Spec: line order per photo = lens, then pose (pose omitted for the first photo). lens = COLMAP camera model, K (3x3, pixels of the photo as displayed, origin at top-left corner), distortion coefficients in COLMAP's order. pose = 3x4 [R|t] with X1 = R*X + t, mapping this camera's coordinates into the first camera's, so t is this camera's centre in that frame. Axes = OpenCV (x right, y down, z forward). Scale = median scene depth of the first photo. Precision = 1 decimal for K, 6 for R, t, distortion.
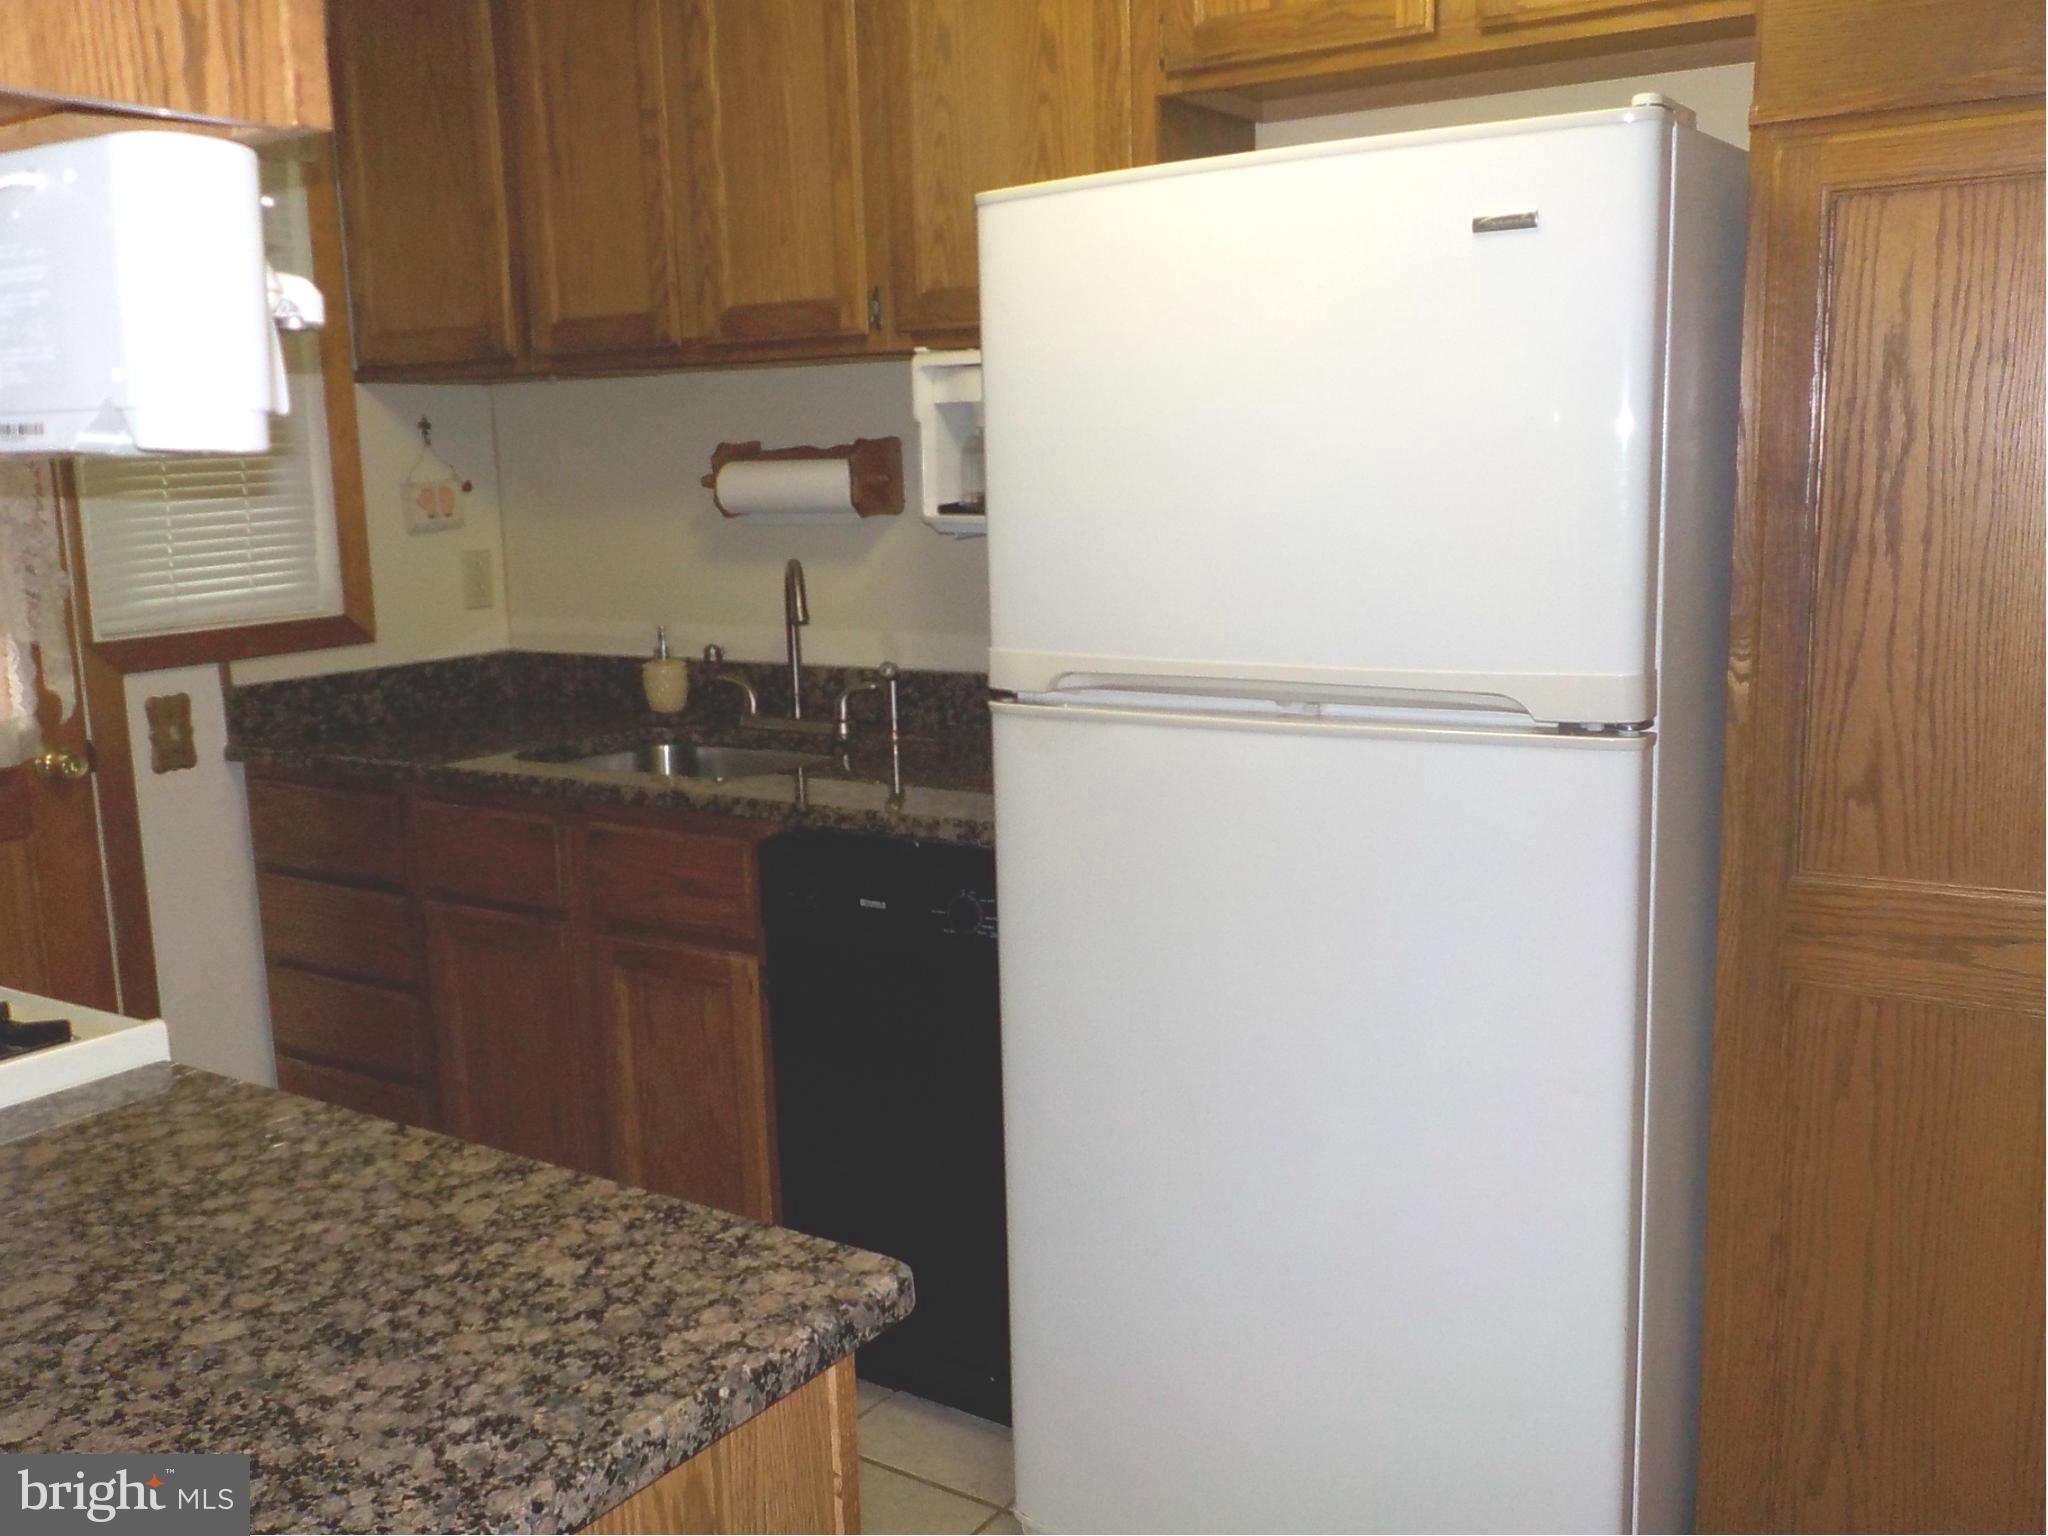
lens RADIAL K [[1890.0, 0, 1013.2], [0, 1890.0, 775.3], [0, 0, 1]] dist [0.008197, 0.000000]
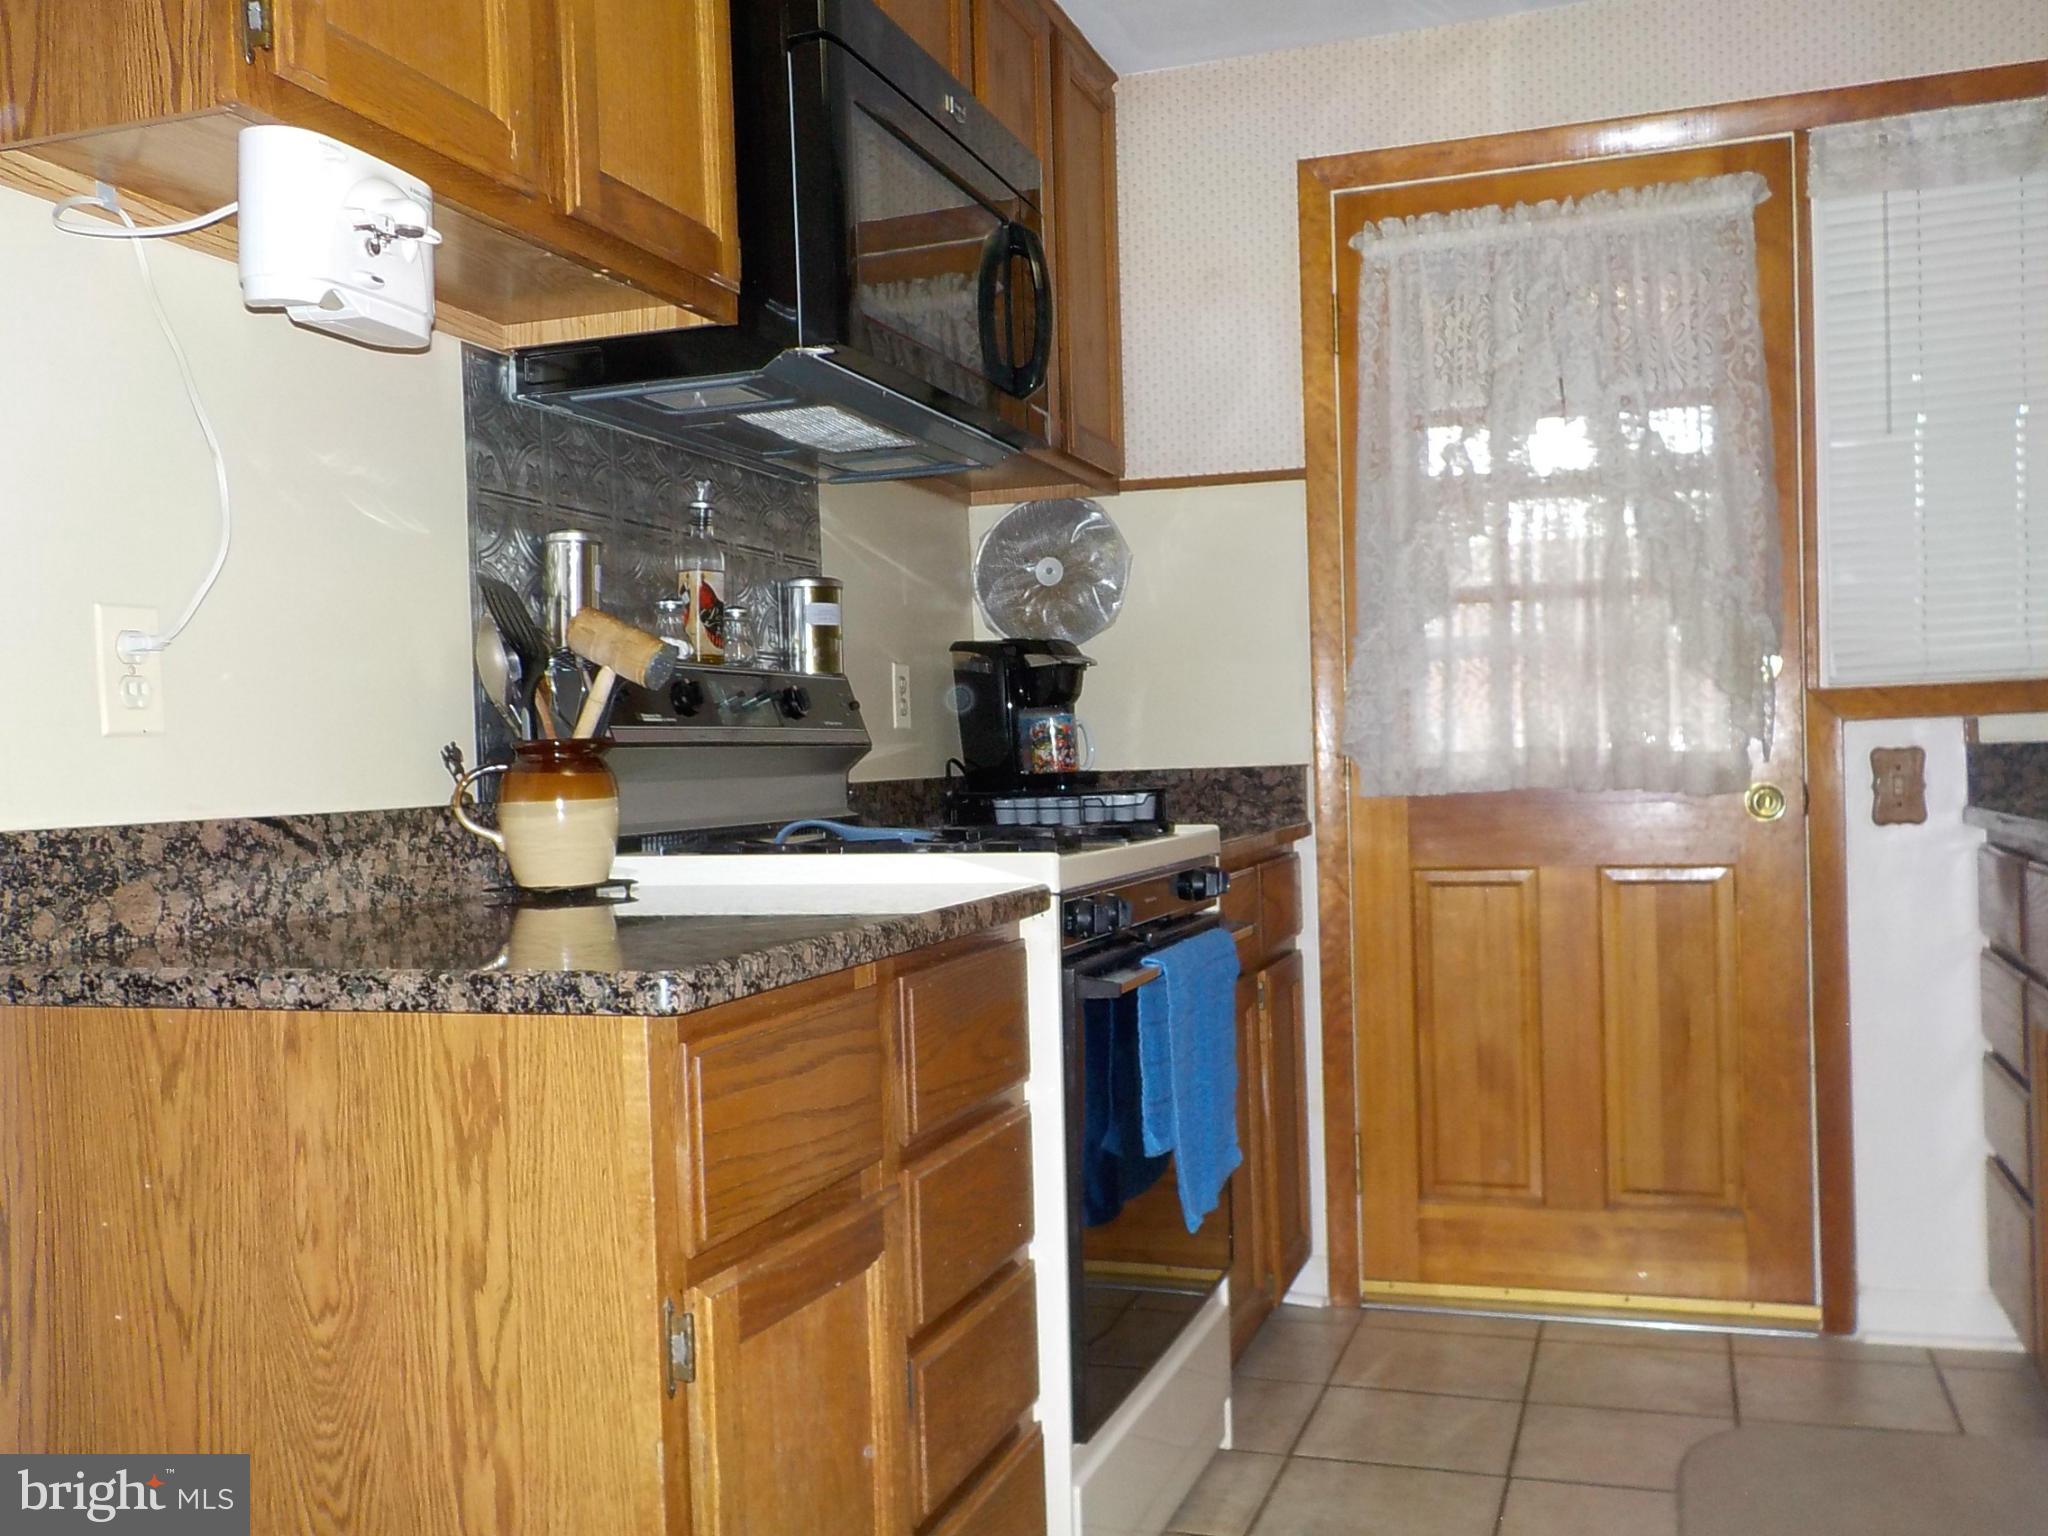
lens RADIAL K [[1890.0, 0, 1020.9], [0, 1890.0, 770.4], [0, 0, 1]] dist [0.008197, 0.000000]
pose [[0.258672, 0.026524, -0.965601, 0.443248], [-0.144069, 0.989502, -0.011413, 0.054257], [0.955161, 0.142065, 0.259778, 0.381355]]
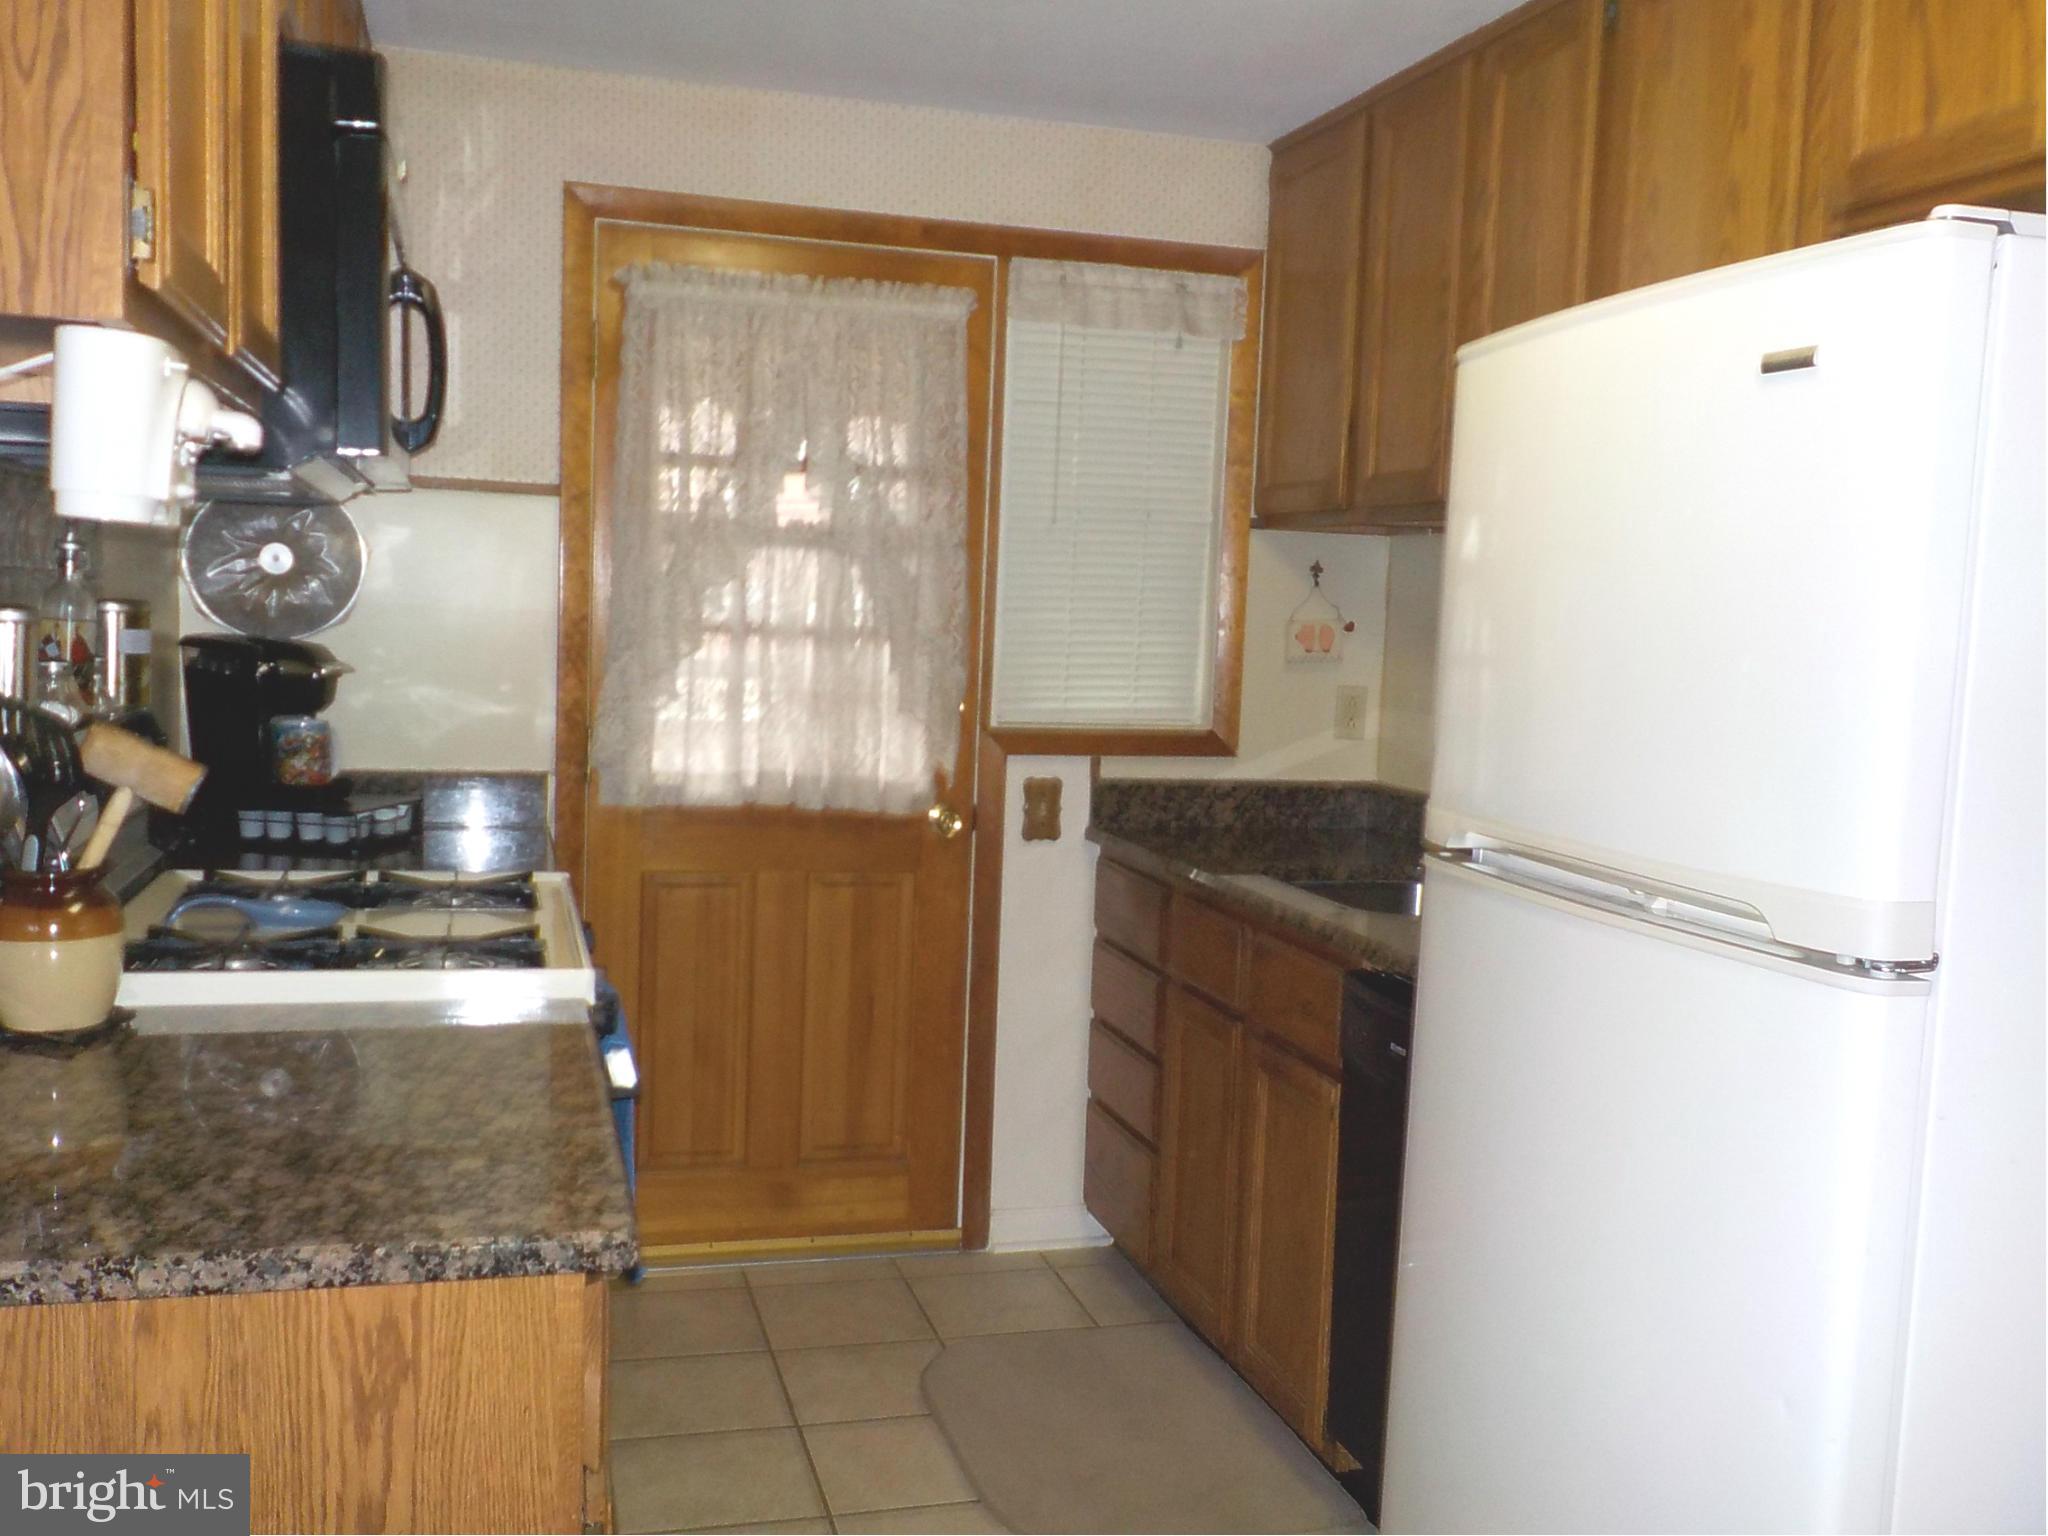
lens RADIAL K [[1890.0, 0, 1026.9], [0, 1890.0, 769.1], [0, 0, 1]] dist [0.008197, 0.000000]
pose [[0.760344, 0.114637, -0.639325, 0.367716], [-0.171145, 0.984877, -0.026944, -0.016122], [0.626568, 0.129904, 0.768465, 0.086700]]
